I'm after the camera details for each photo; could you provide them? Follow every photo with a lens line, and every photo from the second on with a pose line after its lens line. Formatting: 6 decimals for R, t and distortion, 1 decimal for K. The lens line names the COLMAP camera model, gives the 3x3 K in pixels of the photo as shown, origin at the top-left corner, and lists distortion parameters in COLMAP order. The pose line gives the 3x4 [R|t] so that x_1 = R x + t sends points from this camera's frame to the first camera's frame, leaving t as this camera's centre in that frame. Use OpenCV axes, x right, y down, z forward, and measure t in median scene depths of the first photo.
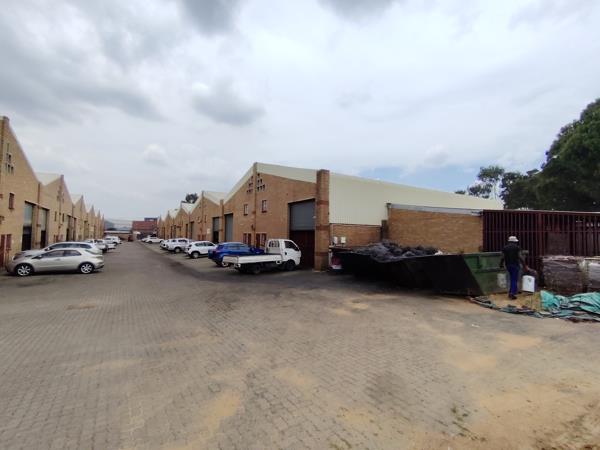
lens RADIAL K [[281.9, 0, 297.7], [0, 281.9, 223.8], [0, 0, 1]] dist [-0.000195, -0.004727]
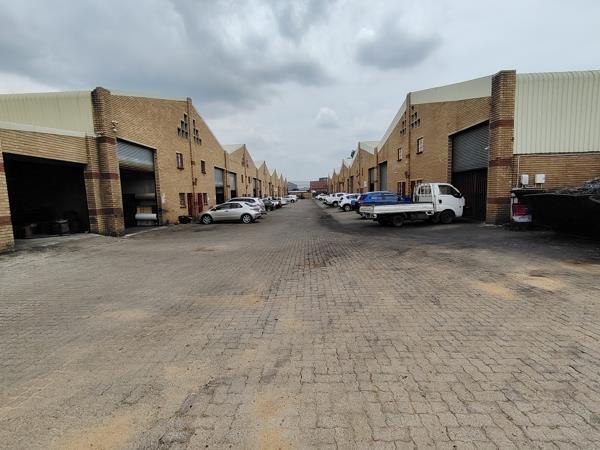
lens RADIAL K [[281.9, 0, 296.5], [0, 281.9, 224.0], [0, 0, 1]] dist [-0.004404, -0.000871]
pose [[0.830037, 0.016967, -0.557450, 0.043063], [0.069890, 0.988493, 0.134153, 0.025982], [0.553311, -0.150312, 0.819300, 0.108705]]
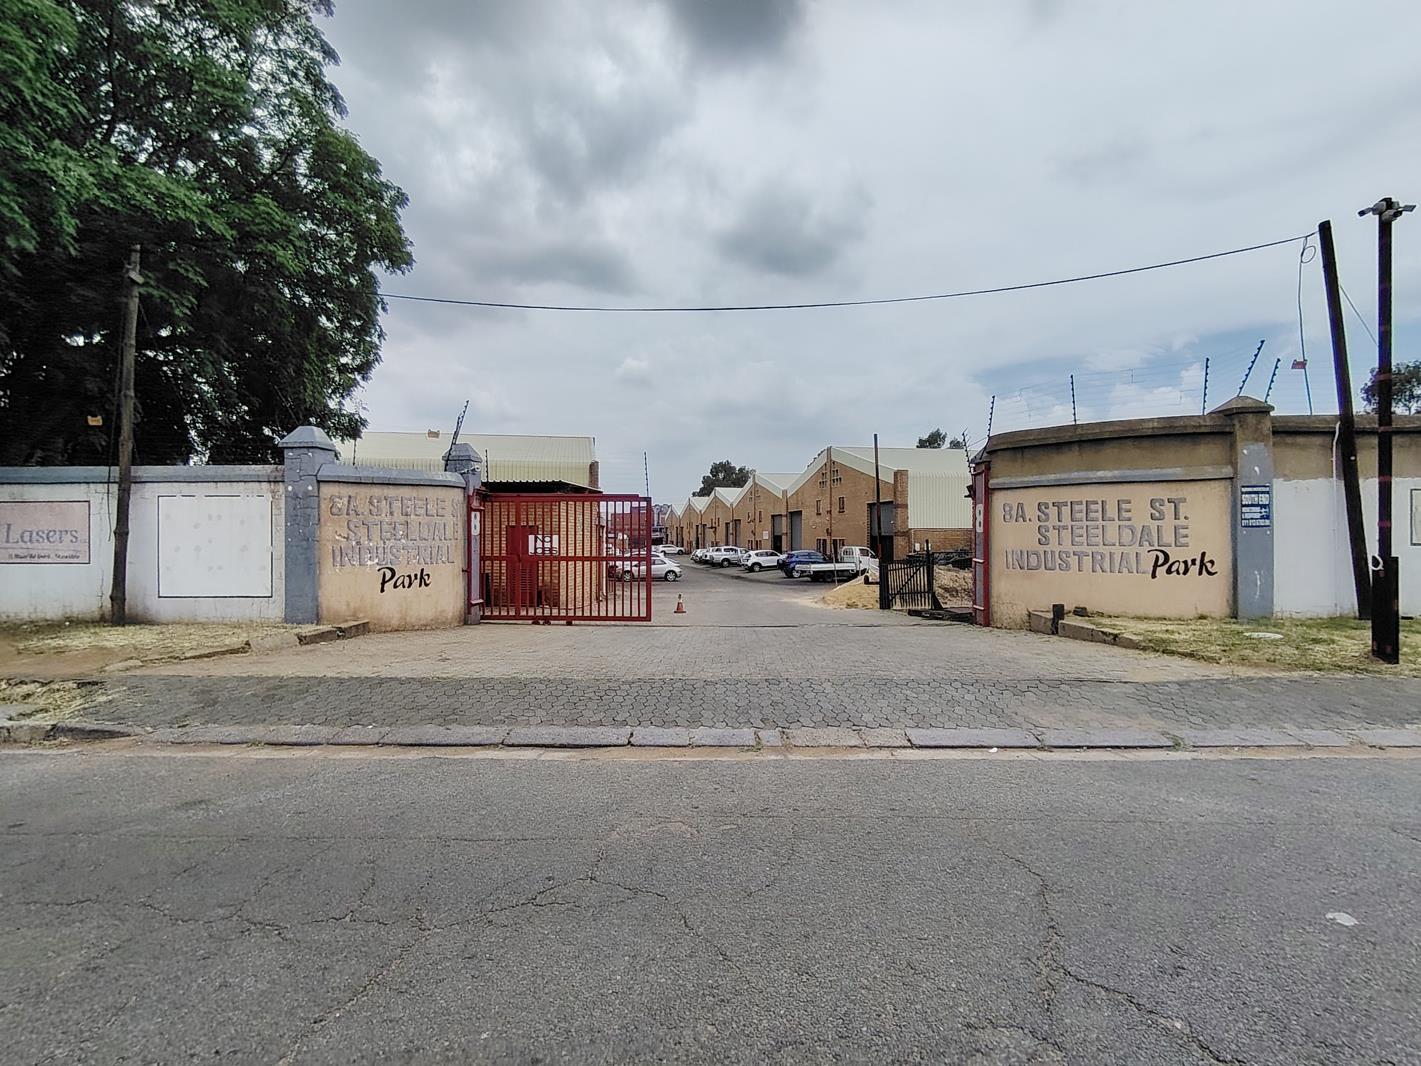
lens RADIAL K [[667.6, 0, 705.2], [0, 667.6, 530.1], [0, 0, 1]] dist [-0.000195, -0.004727]
pose [[0.934867, -0.022064, -0.354312, 0.188141], [0.033613, 0.999084, 0.026474, -0.054462], [0.353403, -0.036659, 0.934753, -0.896150]]
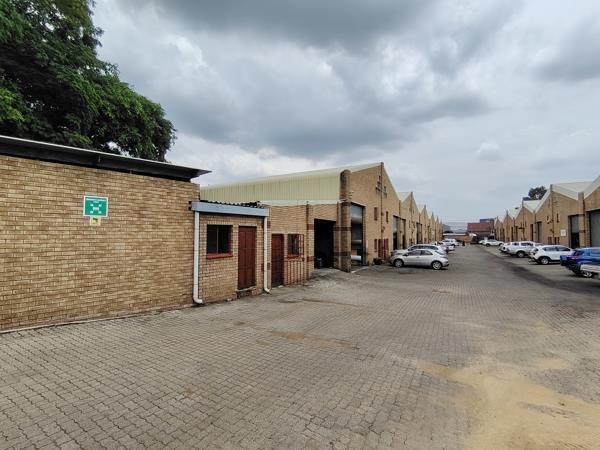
lens RADIAL K [[281.9, 0, 297.7], [0, 281.9, 223.8], [0, 0, 1]] dist [-0.000195, -0.004727]
pose [[0.476971, -0.048362, -0.877587, 0.053123], [0.042525, 0.998585, -0.031917, -0.011089], [0.877889, -0.022096, 0.478353, -0.108012]]
